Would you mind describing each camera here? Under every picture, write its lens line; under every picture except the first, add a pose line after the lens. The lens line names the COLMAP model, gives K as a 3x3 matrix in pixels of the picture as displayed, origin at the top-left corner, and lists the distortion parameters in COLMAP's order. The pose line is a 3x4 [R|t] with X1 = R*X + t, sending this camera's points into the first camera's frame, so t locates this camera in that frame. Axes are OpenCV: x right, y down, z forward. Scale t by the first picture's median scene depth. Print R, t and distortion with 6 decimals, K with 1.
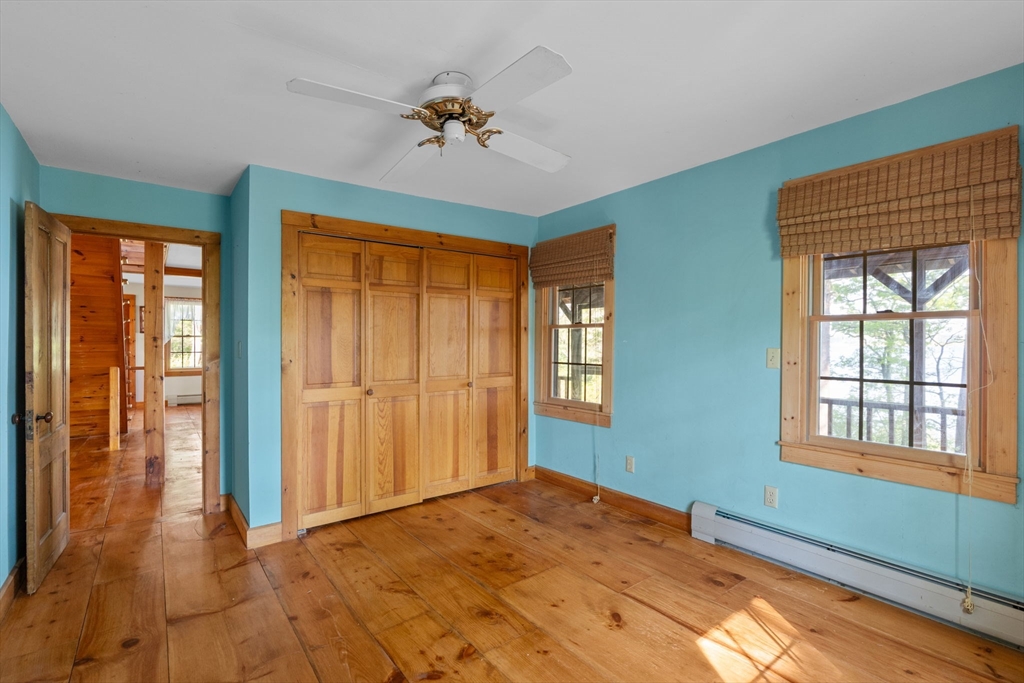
lens RADIAL K [[483.9, 0, 508.2], [0, 483.9, 341.7], [0, 0, 1]] dist [0.005812, 0.000518]
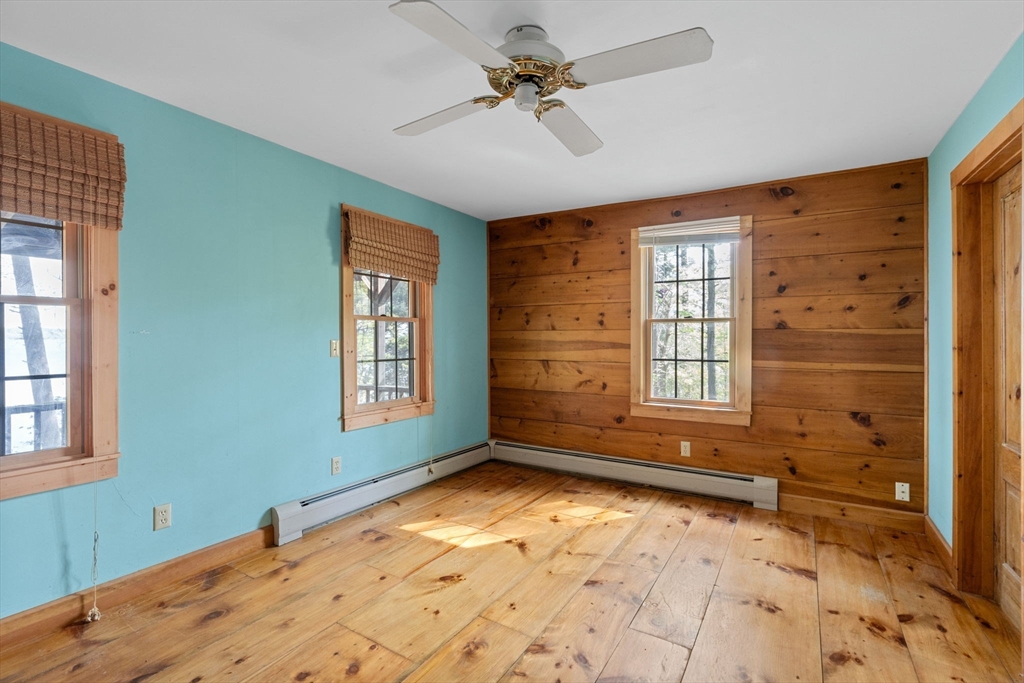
lens RADIAL K [[483.9, 0, 519.4], [0, 483.9, 341.4], [0, 0, 1]] dist [0.005812, 0.000518]
pose [[-0.384241, -0.008423, 0.923195, -0.763102], [-0.001914, 0.999964, 0.008327, 0.006674], [-0.923231, 0.001433, -0.384243, 1.107786]]
